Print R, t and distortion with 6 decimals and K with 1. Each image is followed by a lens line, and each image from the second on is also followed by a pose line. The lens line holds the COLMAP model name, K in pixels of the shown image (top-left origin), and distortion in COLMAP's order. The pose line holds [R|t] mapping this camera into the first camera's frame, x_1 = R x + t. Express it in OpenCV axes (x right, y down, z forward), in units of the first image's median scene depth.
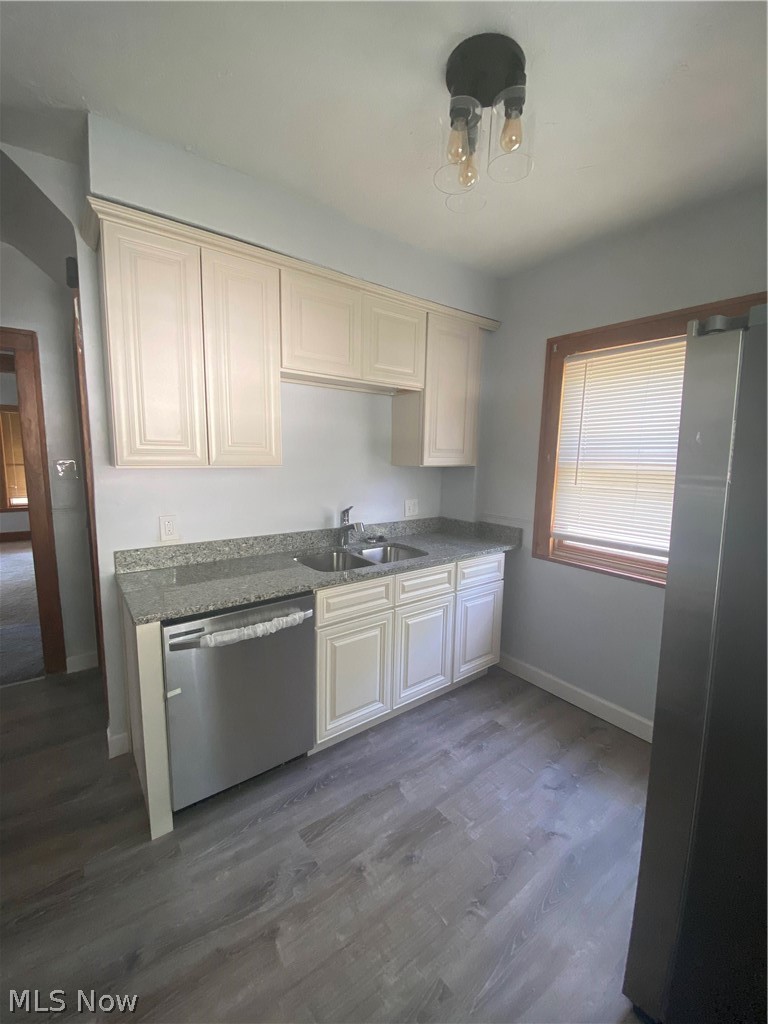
lens RADIAL K [[412.5, 0, 380.0], [0, 412.5, 511.9], [0, 0, 1]] dist [0.017510, -0.020559]
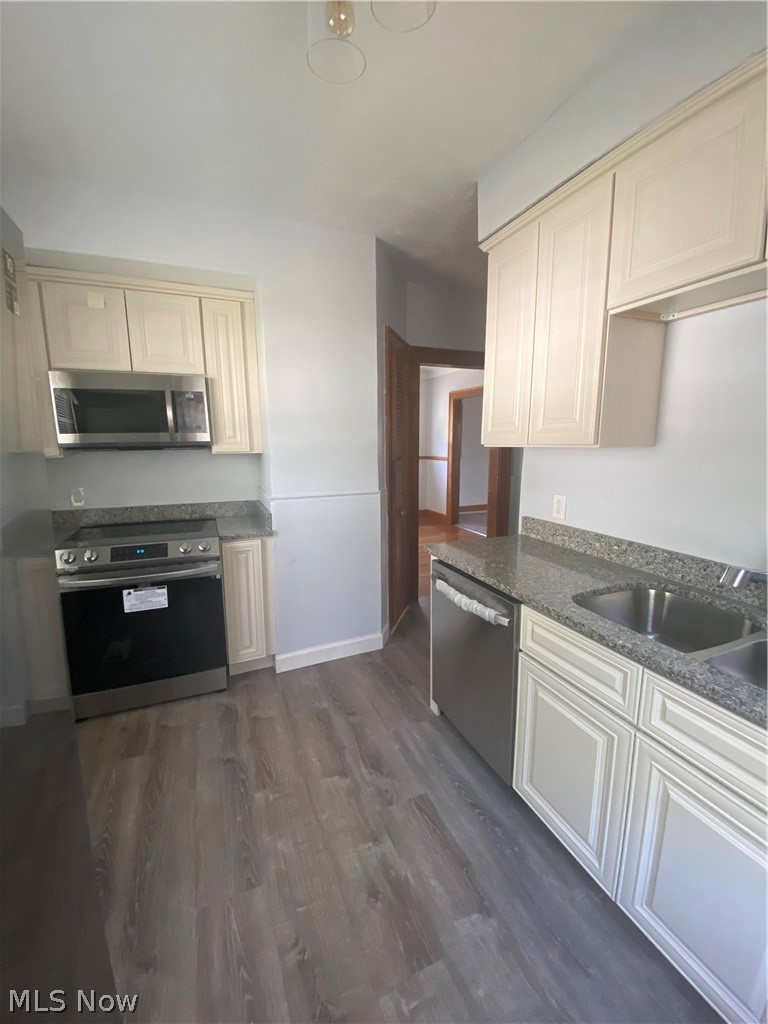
lens RADIAL K [[412.5, 0, 380.0], [0, 412.5, 511.9], [0, 0, 1]] dist [0.017510, -0.020559]
pose [[-0.244372, 0.156443, -0.956978, 0.707035], [-0.129803, 0.972740, 0.192166, -0.106119], [0.960954, 0.171178, -0.217404, 0.967521]]
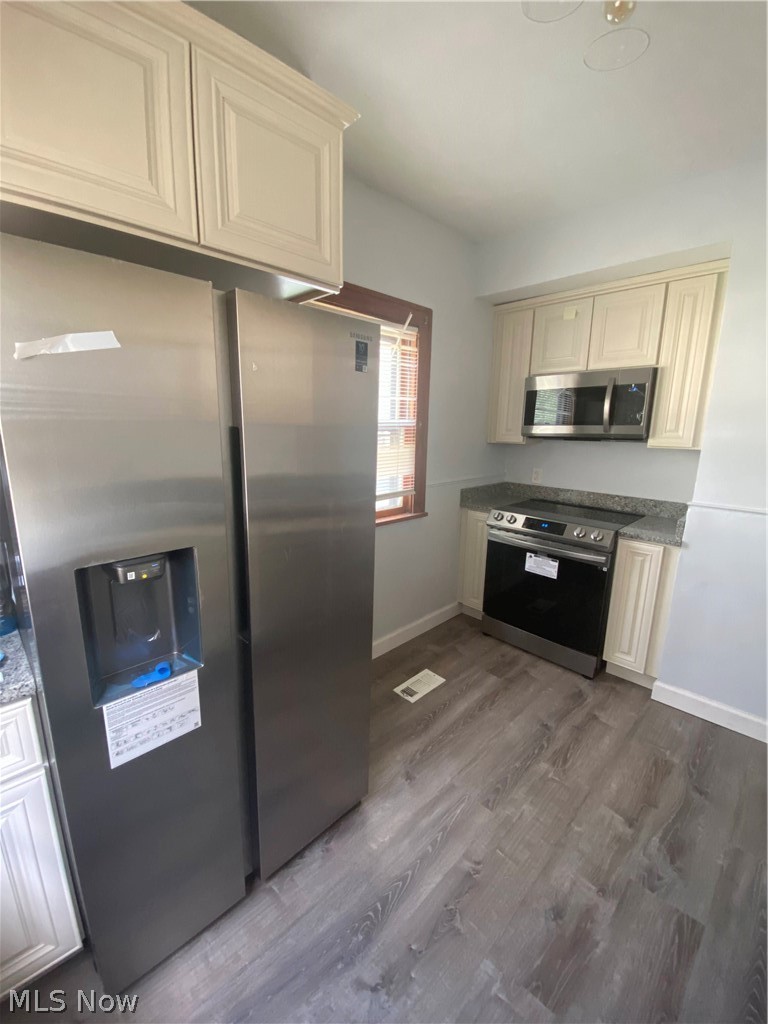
lens RADIAL K [[412.5, 0, 380.0], [0, 412.5, 511.9], [0, 0, 1]] dist [0.017510, -0.020559]
pose [[-0.991741, 0.000391, -0.128253, 0.484744], [-0.042530, 0.942409, 0.331749, -0.171195], [0.120996, 0.334464, -0.934609, 1.328073]]
